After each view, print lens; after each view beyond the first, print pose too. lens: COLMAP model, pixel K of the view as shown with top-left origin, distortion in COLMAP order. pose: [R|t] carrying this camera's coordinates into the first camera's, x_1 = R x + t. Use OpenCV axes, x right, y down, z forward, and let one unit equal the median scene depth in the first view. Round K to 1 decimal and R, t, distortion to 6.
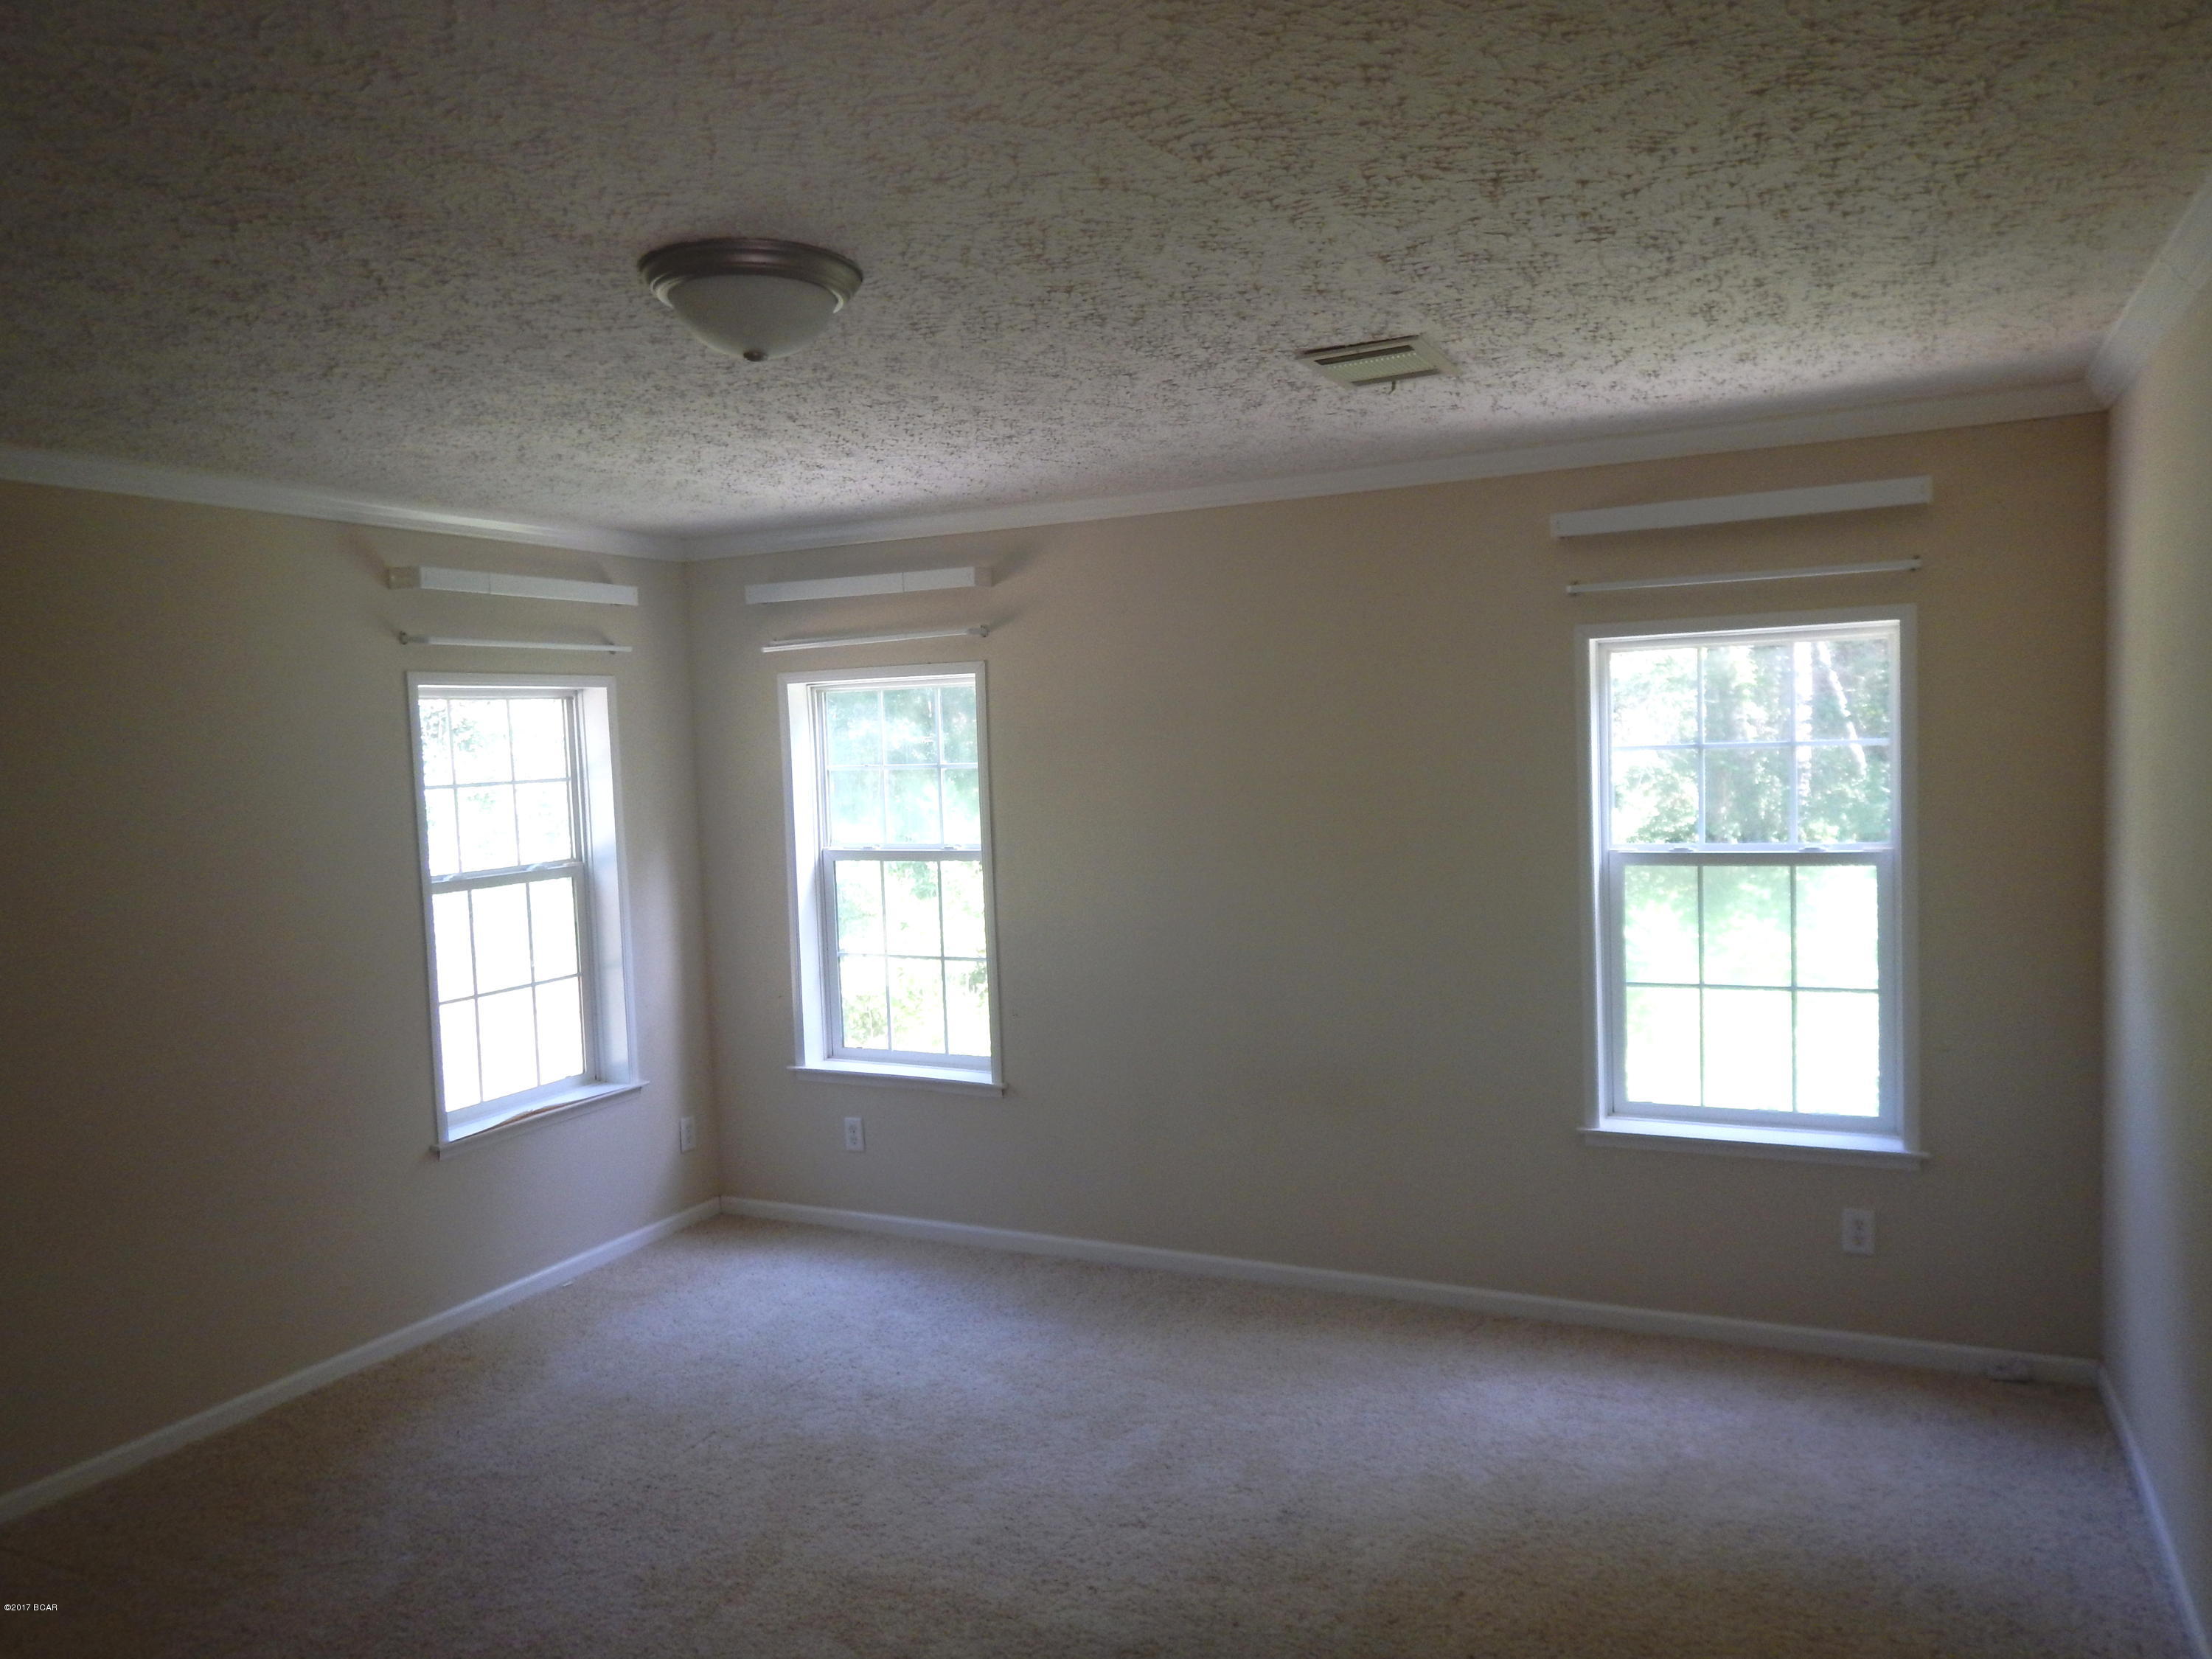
lens RADIAL K [[1603.3, 0, 1106.0], [0, 1603.3, 829.5], [0, 0, 1]] dist [0.006620, -0.003037]
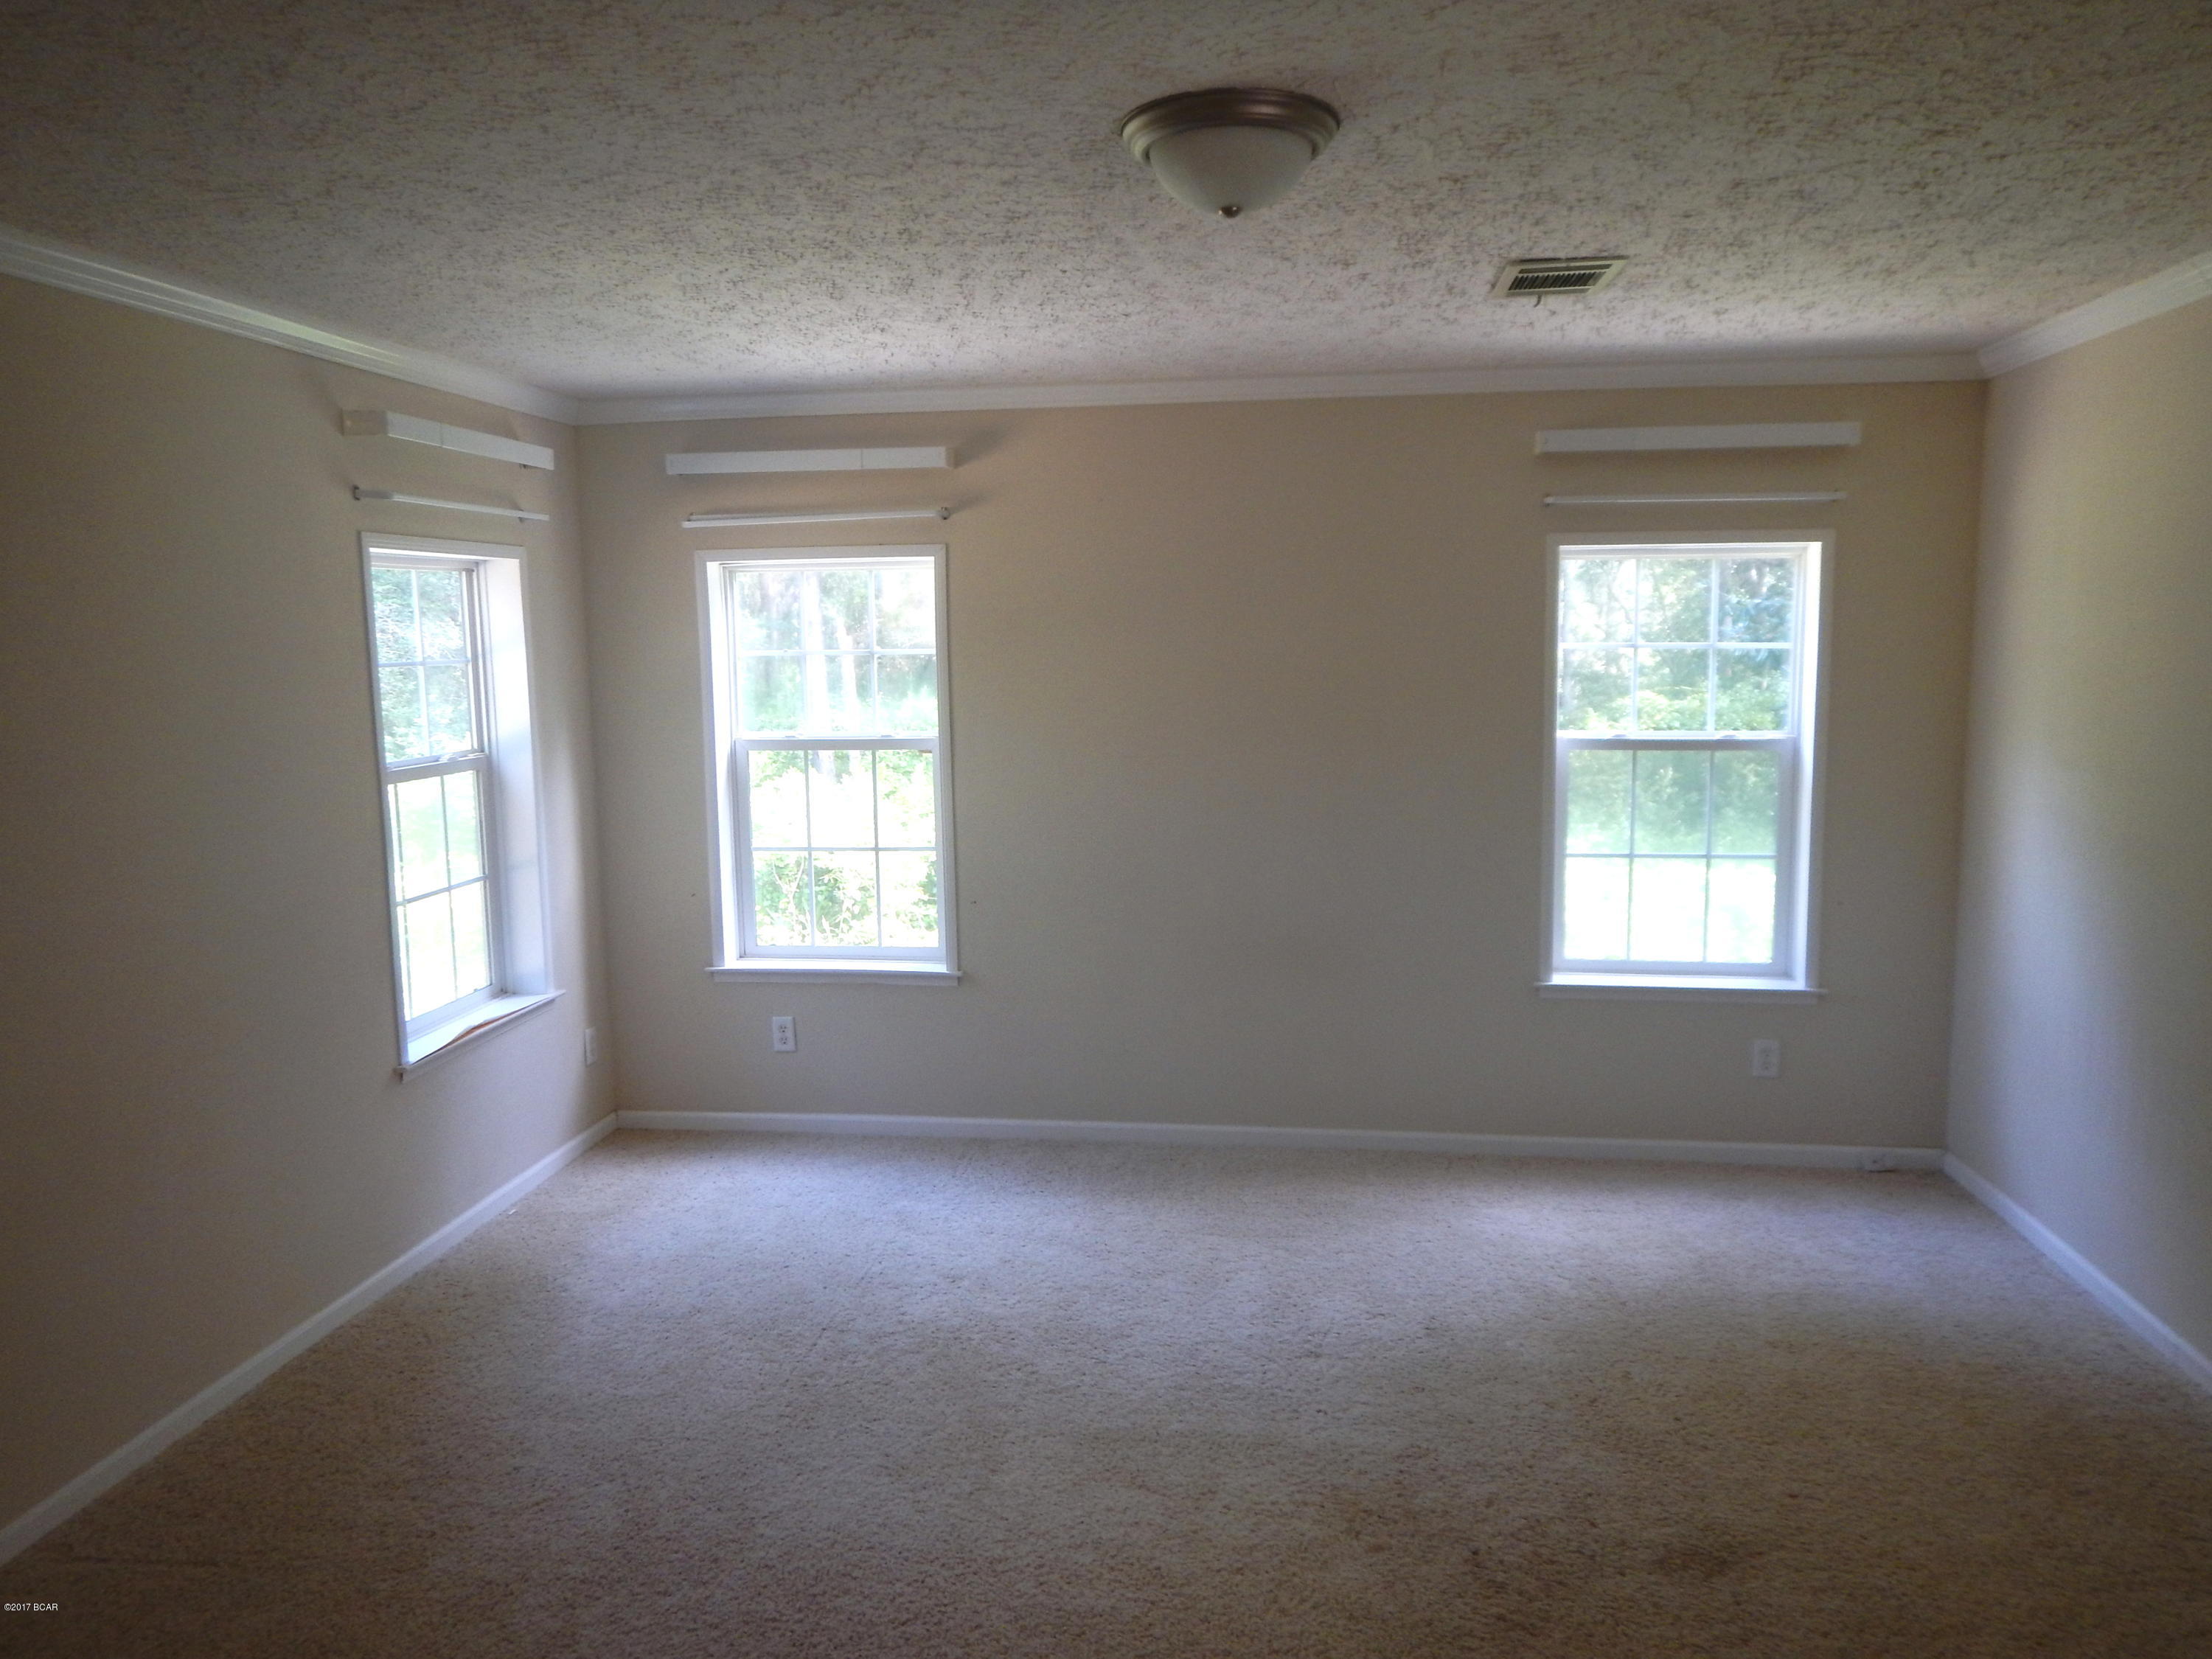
lens RADIAL K [[1594.1, 0, 1106.4], [0, 1594.1, 848.6], [0, 0, 1]] dist [-0.023404, -0.000421]
pose [[0.948887, -0.018640, 0.315066, -0.326856], [-0.002255, 0.997829, 0.065826, 0.016983], [-0.315609, -0.063172, 0.946784, 0.039813]]
